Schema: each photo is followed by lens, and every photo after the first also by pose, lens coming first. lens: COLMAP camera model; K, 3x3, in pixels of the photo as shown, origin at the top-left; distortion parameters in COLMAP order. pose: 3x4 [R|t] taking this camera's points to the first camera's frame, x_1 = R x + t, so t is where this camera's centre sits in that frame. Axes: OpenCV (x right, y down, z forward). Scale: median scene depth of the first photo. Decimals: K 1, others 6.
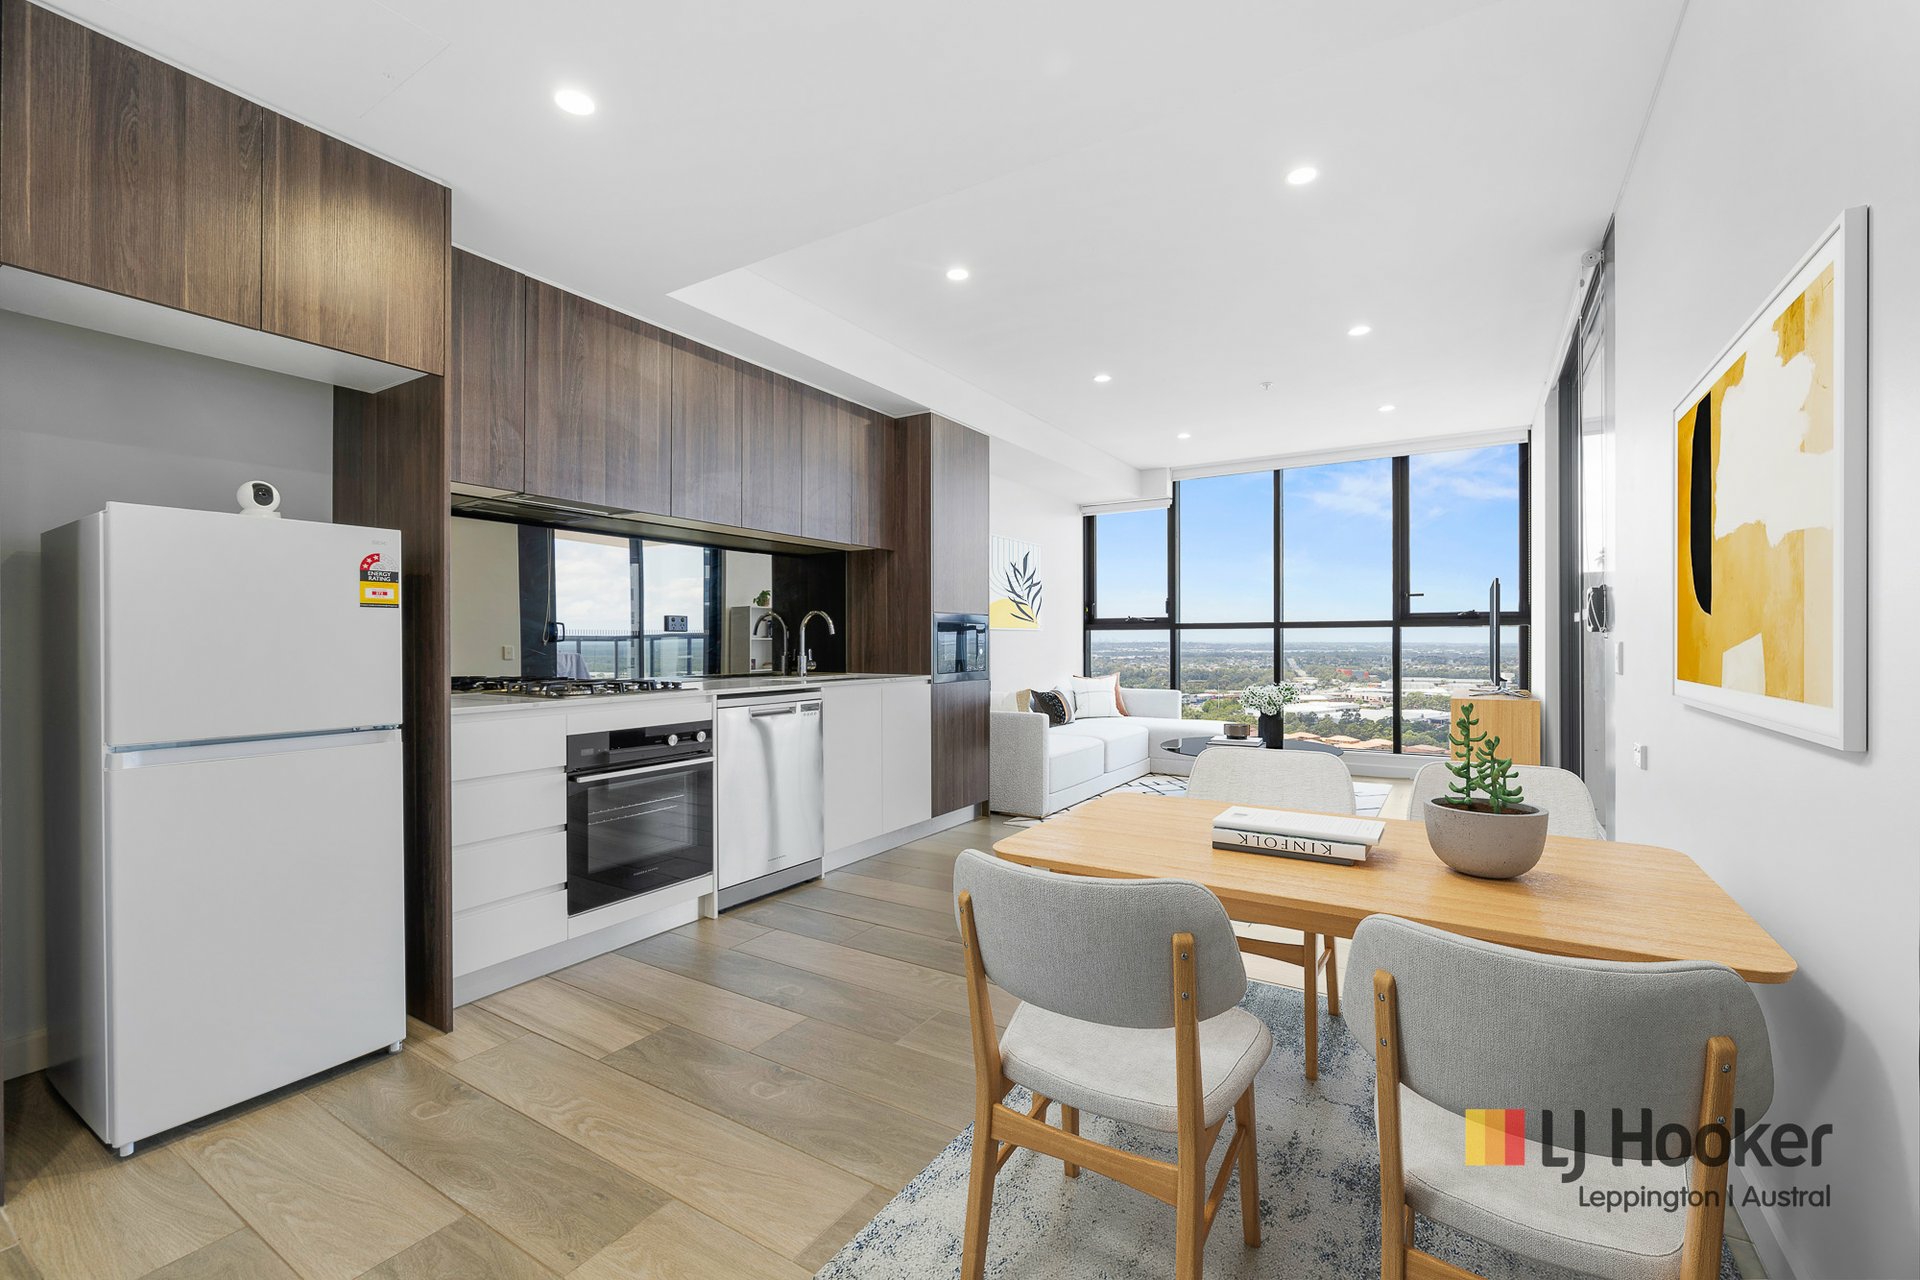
lens RADIAL K [[812.4, 0, 960.0], [0, 812.4, 640.0], [0, 0, 1]] dist [0.000160, 0.000204]
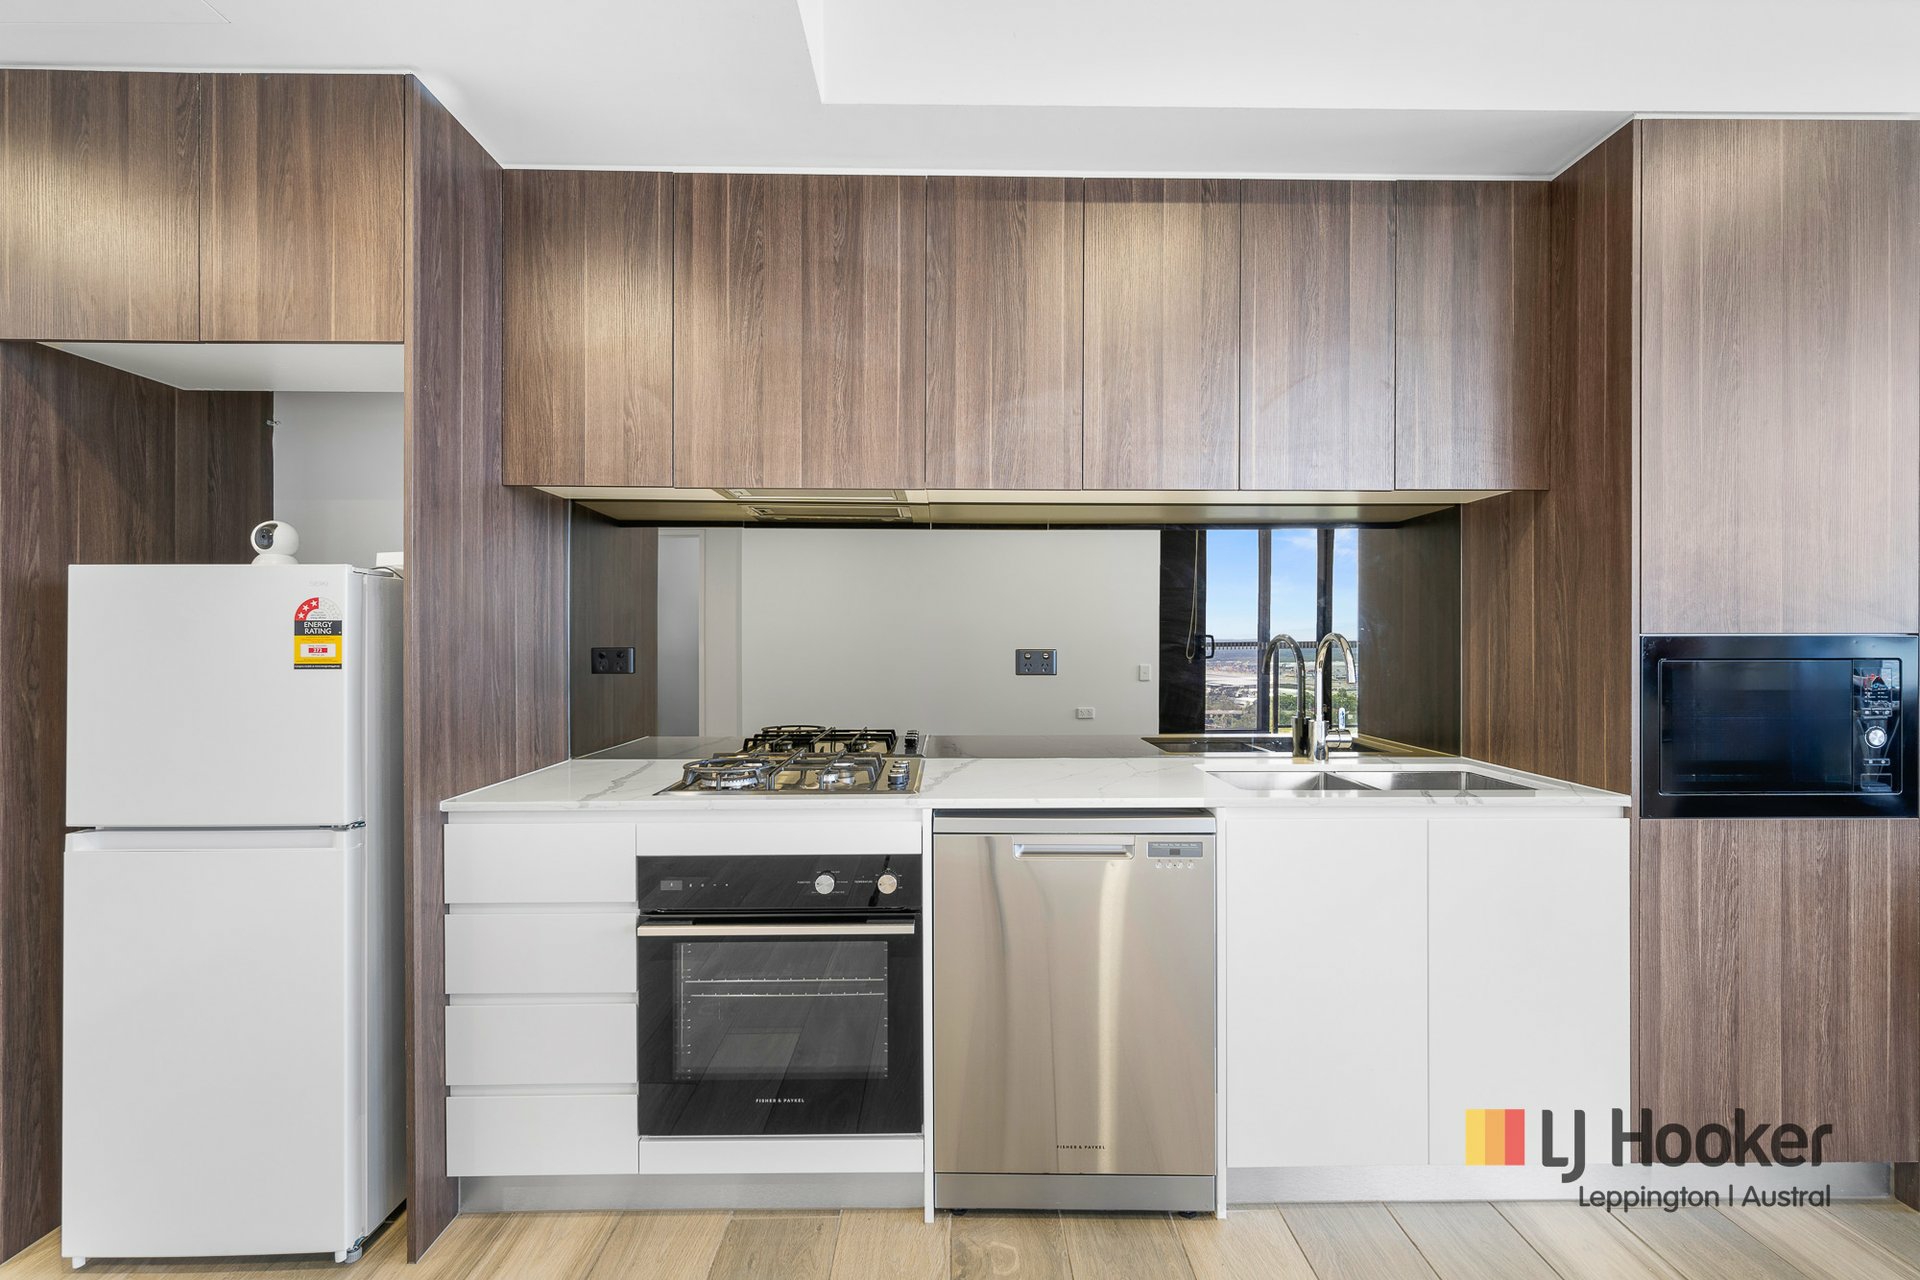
lens RADIAL K [[849.4, 0, 960.0], [0, 849.4, 640.0], [0, 0, 1]] dist [0.003106, -0.000297]
pose [[0.543313, 0.001562, -0.839528, 0.209962], [0.000919, 0.999997, 0.002455, -0.052298], [0.839529, -0.002105, 0.543310, 0.818732]]
